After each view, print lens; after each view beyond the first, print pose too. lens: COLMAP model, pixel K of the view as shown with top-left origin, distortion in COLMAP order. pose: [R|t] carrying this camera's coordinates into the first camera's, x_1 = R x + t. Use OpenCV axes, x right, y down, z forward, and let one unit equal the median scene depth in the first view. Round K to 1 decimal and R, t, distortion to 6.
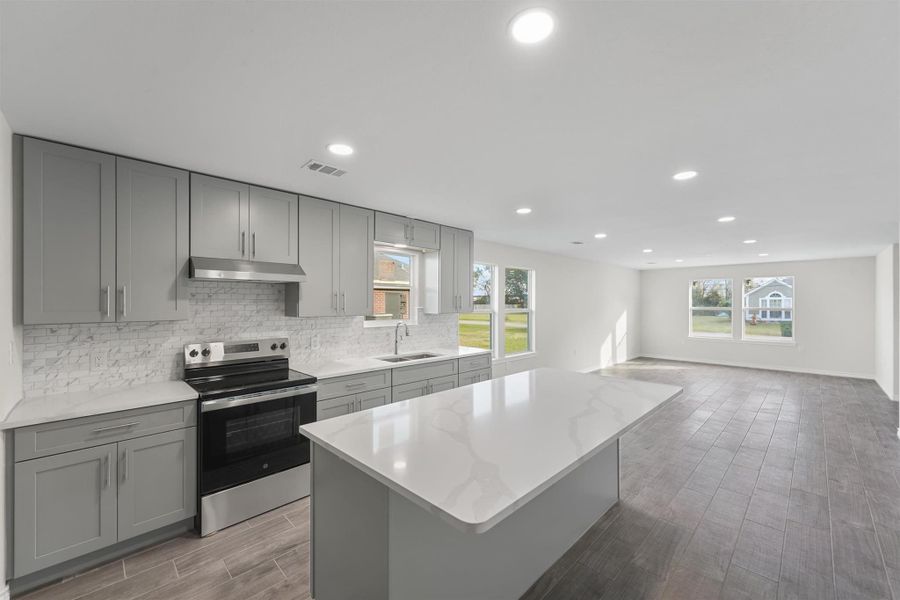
lens RADIAL K [[358.1, 0, 451.3], [0, 358.1, 300.7], [0, 0, 1]] dist [0.007592, -0.001794]
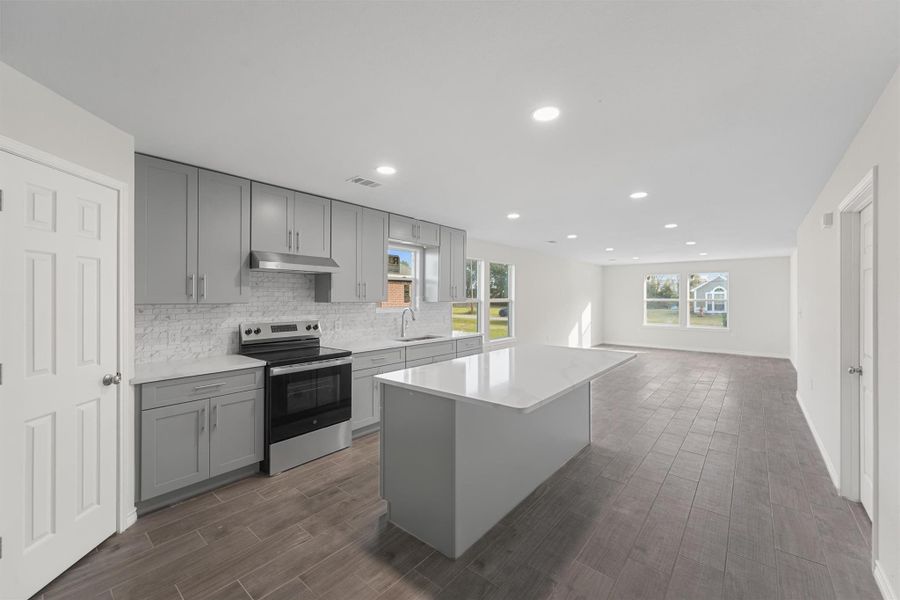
lens RADIAL K [[358.1, 0, 453.7], [0, 358.1, 293.2], [0, 0, 1]] dist [0.007592, -0.001794]
pose [[0.995542, 0.003125, 0.094262, -0.130930], [-0.002720, 0.999987, -0.004418, 0.019505], [-0.094275, 0.004142, 0.995538, -0.218182]]
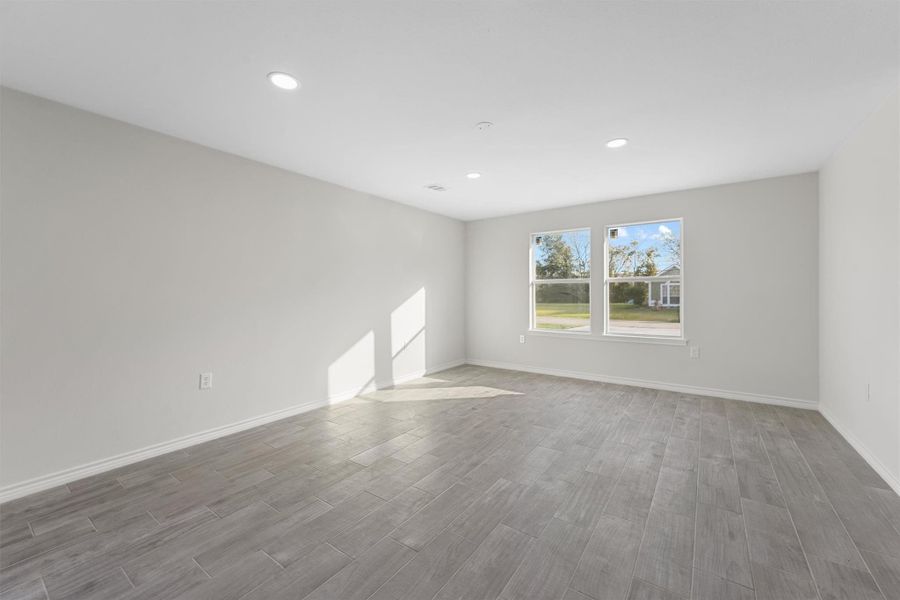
lens RADIAL K [[358.1, 0, 452.2], [0, 358.1, 294.8], [0, 0, 1]] dist [0.007592, -0.001794]
pose [[0.985138, -0.008244, 0.171568, 1.379998], [0.006654, 0.999929, 0.009842, 0.108894], [-0.171637, -0.008554, 0.985123, 1.403816]]
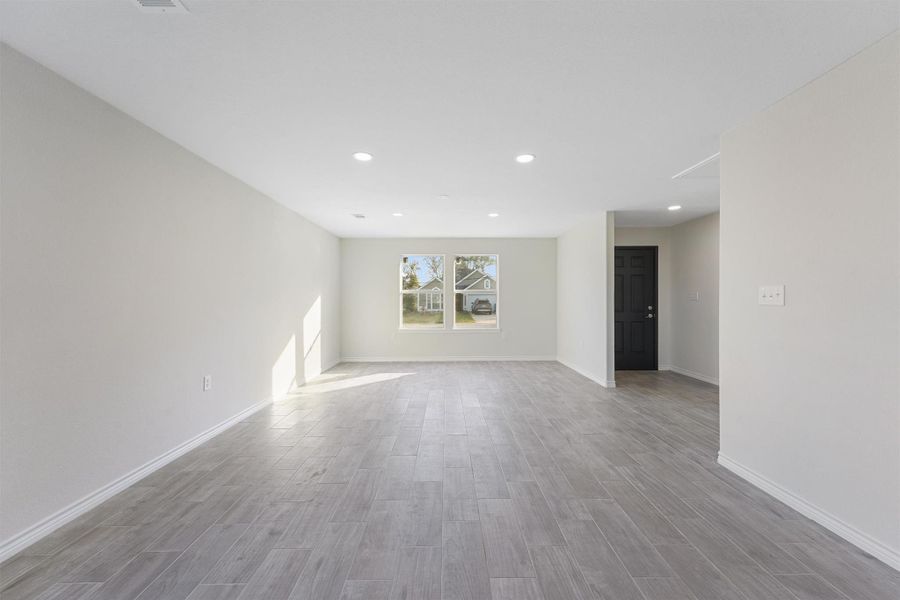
lens RADIAL K [[358.1, 0, 450.2], [0, 358.1, 299.8], [0, 0, 1]] dist [0.007592, -0.001794]
pose [[0.698080, -0.008611, 0.715968, 0.614277], [0.005412, 0.999963, 0.006749, 0.102974], [-0.715999, -0.000837, 0.698101, 1.244834]]
